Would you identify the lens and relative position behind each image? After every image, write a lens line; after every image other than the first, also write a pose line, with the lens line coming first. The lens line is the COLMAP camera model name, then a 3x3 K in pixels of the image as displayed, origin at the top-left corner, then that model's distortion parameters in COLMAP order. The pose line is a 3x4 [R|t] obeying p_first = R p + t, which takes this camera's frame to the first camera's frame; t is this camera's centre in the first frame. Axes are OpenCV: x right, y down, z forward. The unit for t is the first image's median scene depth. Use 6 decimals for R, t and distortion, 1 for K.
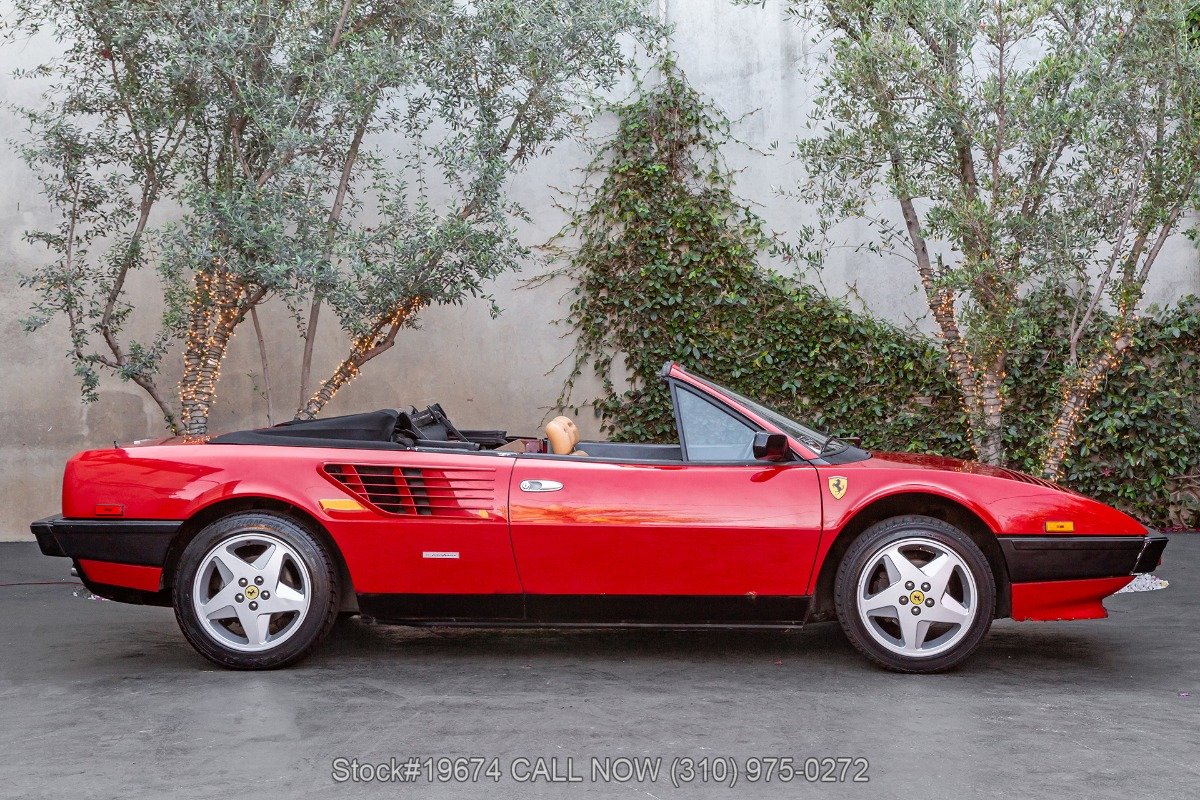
lens RADIAL K [[2377.6, 0, 607.8], [0, 2377.6, 382.4], [0, 0, 1]] dist [0.243678, 0.094255]
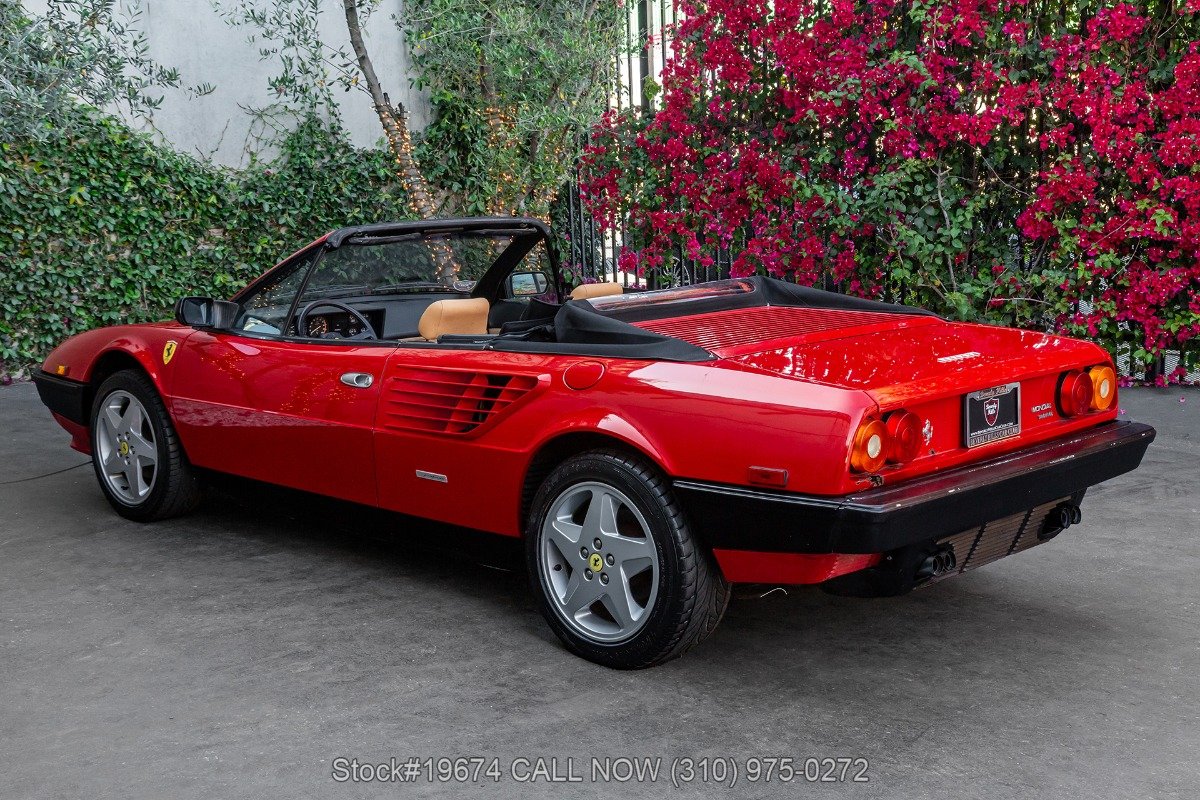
lens RADIAL K [[1582.6, 0, 613.3], [0, 1582.6, 396.5], [0, 0, 1]] dist [0.097807, 0.066829]
pose [[0.682040, -0.119252, 0.721526, -0.256168], [0.018939, 0.989165, 0.145584, -0.019439], [-0.731070, -0.085629, 0.676908, 0.412546]]
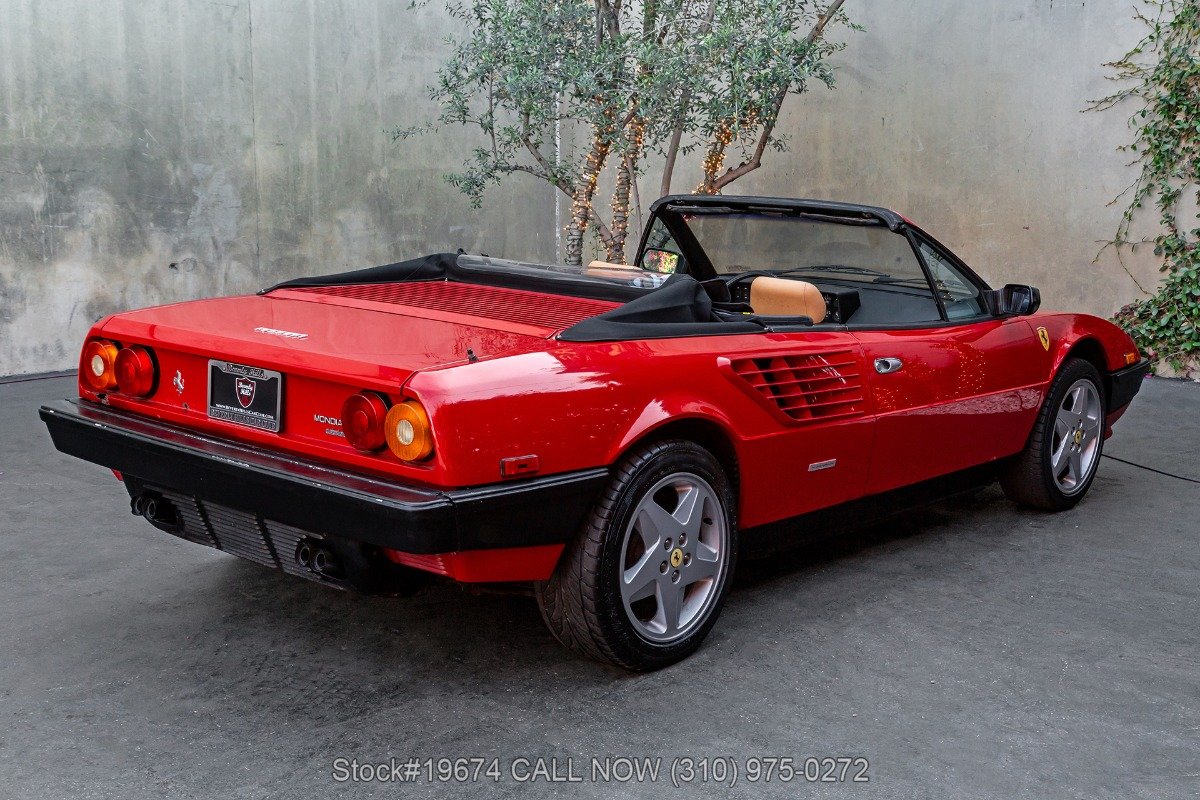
lens RADIAL K [[1582.6, 0, 613.3], [0, 1582.6, 396.5], [0, 0, 1]] dist [0.097807, 0.066829]
pose [[0.754430, 0.134380, -0.642477, 0.240391], [-0.046963, 0.987361, 0.151368, -0.015220], [0.654698, -0.084024, 0.751206, 0.398743]]
